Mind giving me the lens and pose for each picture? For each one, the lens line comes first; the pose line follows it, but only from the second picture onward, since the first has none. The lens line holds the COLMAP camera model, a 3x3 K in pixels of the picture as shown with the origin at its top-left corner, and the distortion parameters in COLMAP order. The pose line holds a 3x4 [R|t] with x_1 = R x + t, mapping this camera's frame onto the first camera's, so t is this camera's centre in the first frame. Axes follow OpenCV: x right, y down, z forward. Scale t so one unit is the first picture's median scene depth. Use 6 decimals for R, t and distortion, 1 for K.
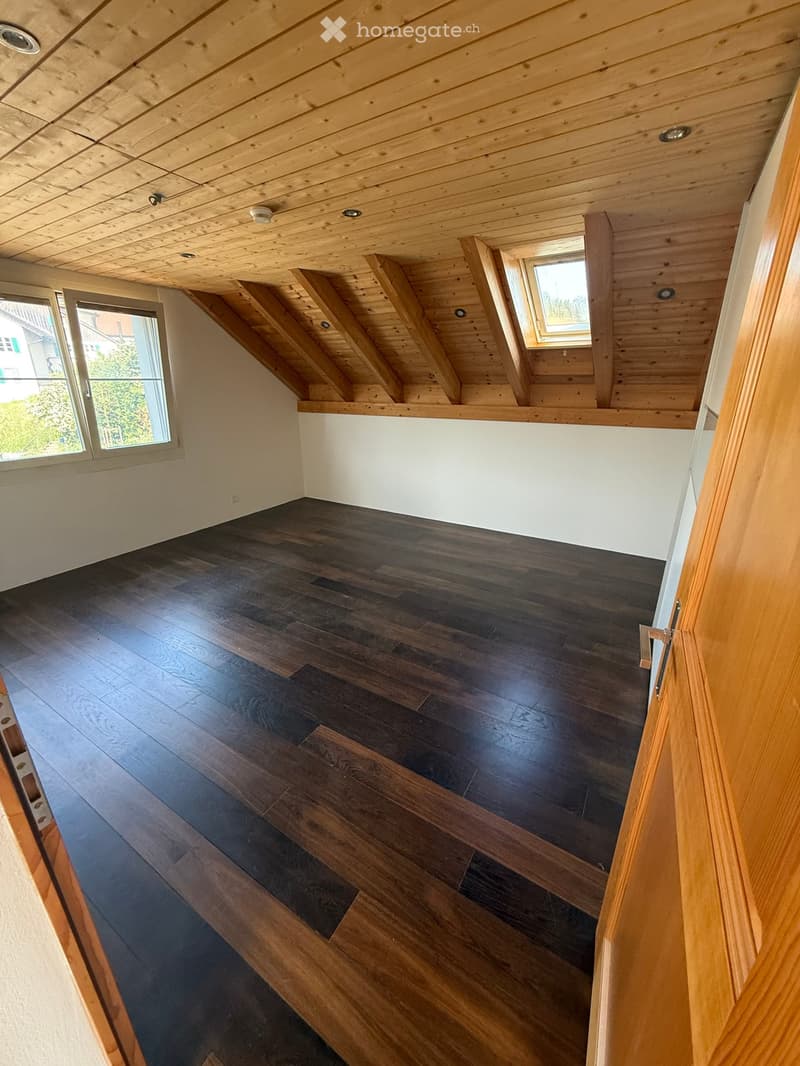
lens RADIAL K [[424.3, 0, 400.8], [0, 424.3, 532.6], [0, 0, 1]] dist [0.000093, -0.000390]
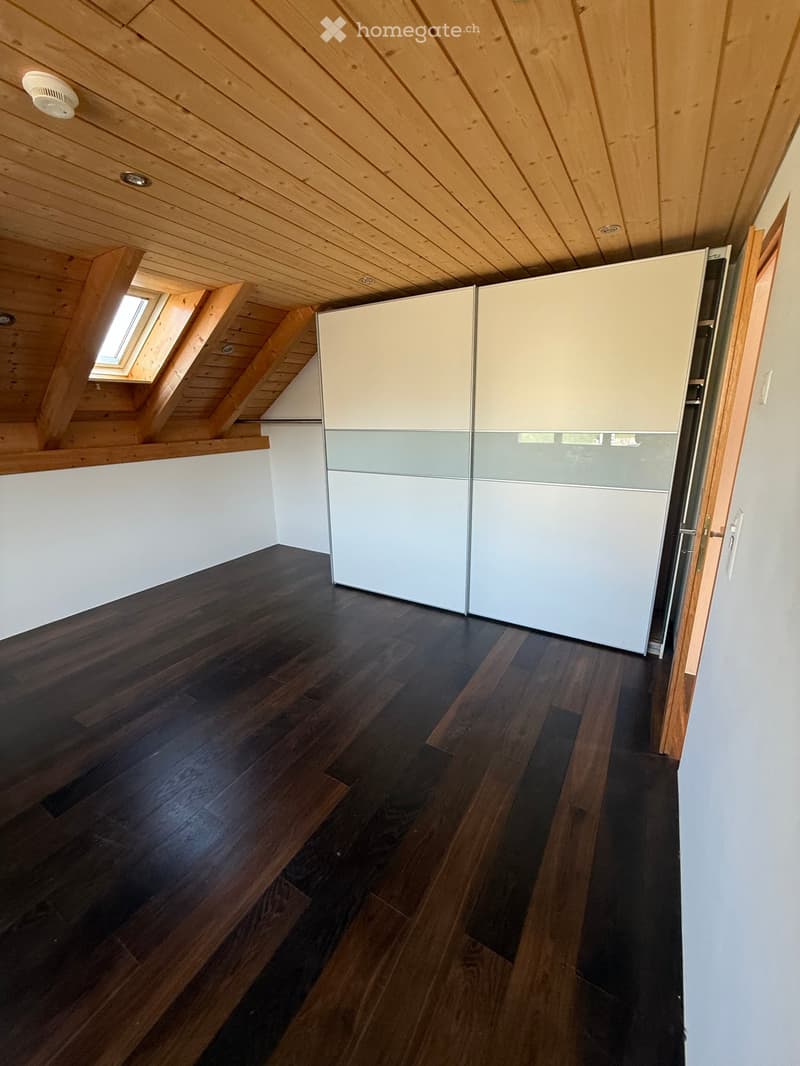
lens RADIAL K [[424.3, 0, 400.9], [0, 424.3, 530.2], [0, 0, 1]] dist [0.000093, -0.000390]
pose [[-0.014725, -0.260599, 0.965335, -0.570071], [0.347515, 0.903921, 0.249320, -0.154266], [-0.937559, 0.339140, 0.077252, 0.443857]]
